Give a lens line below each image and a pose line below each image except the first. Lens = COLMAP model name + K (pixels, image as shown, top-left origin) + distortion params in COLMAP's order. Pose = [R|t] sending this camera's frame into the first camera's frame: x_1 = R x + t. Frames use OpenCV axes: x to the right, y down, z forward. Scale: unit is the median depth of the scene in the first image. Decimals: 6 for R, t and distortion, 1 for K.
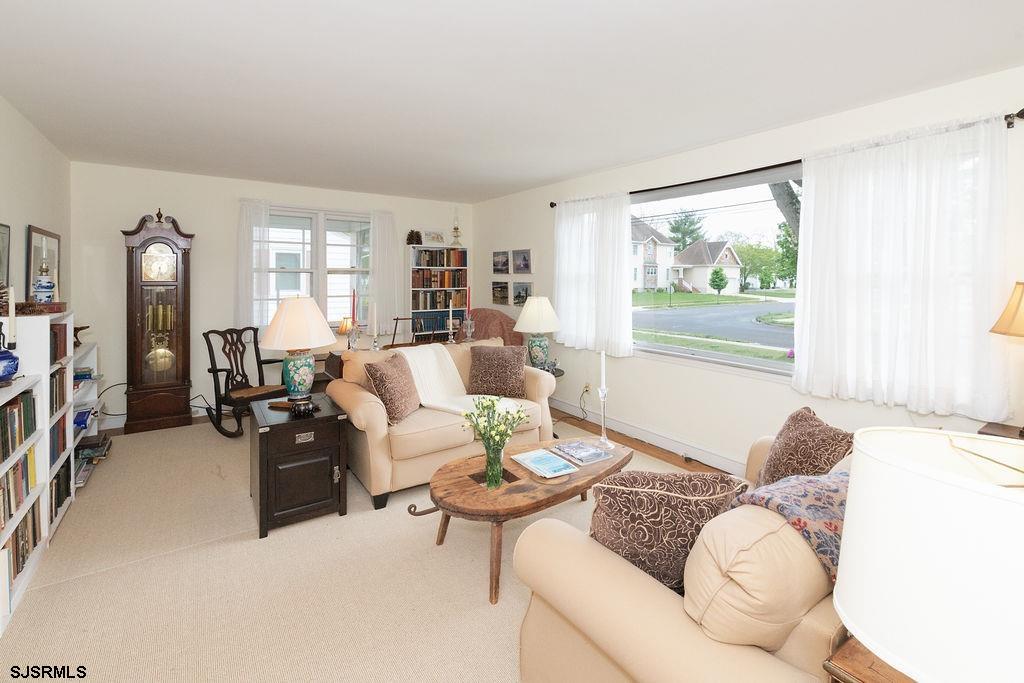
lens RADIAL K [[469.6, 0, 552.7], [0, 469.6, 280.8], [0, 0, 1]] dist [-0.000998, -0.000812]
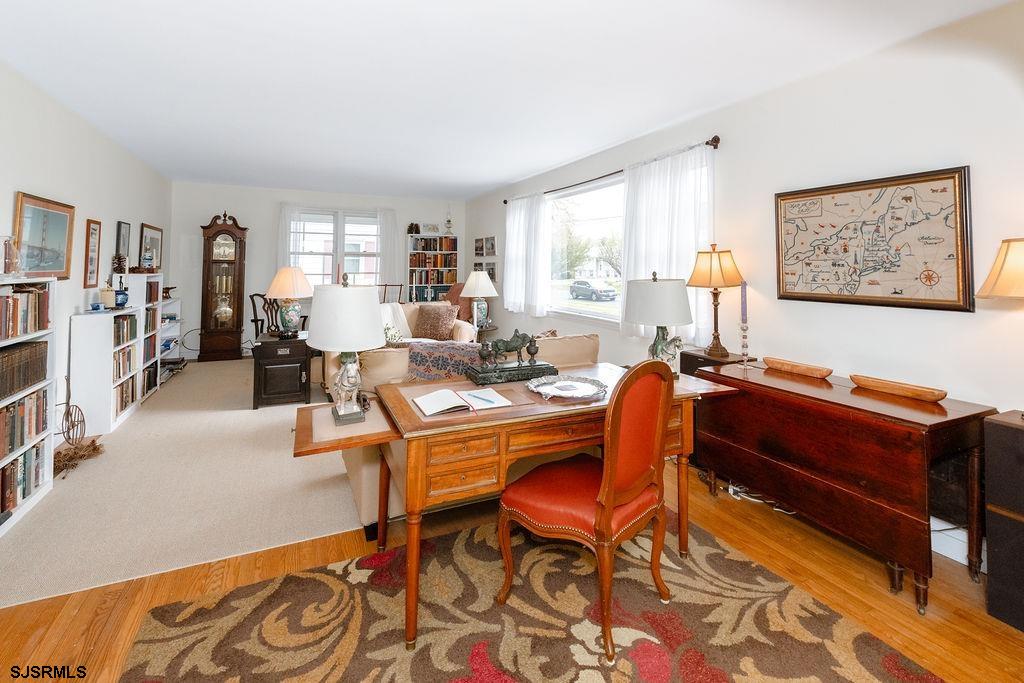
lens RADIAL K [[440.0, 0, 535.6], [0, 440.0, 249.2], [0, 0, 1]] dist [0.001747, -0.000446]
pose [[0.990593, -0.005682, -0.136725, 0.287765], [-0.000349, 0.999030, -0.044043, 0.025244], [0.136843, 0.043677, 0.989629, -0.211929]]
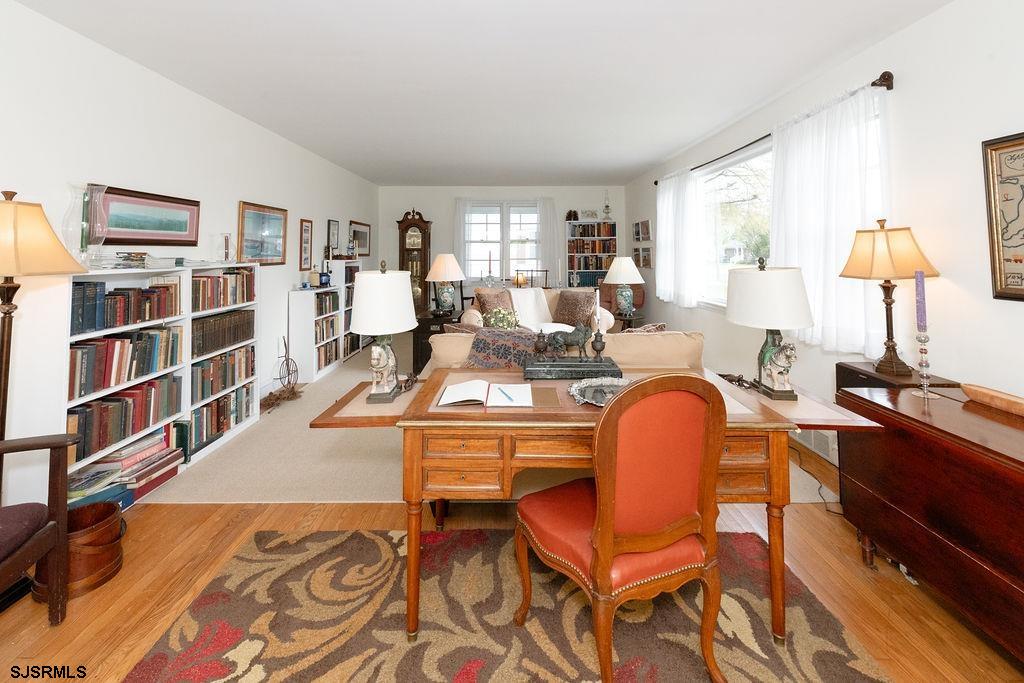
lens RADIAL K [[435.4, 0, 534.7], [0, 435.4, 233.8], [0, 0, 1]] dist [0.002786, -0.000427]
pose [[0.844014, -0.030237, -0.535469, 0.389053], [0.005471, 0.998843, -0.047779, 0.024791], [0.536294, 0.037396, 0.843203, -0.134106]]
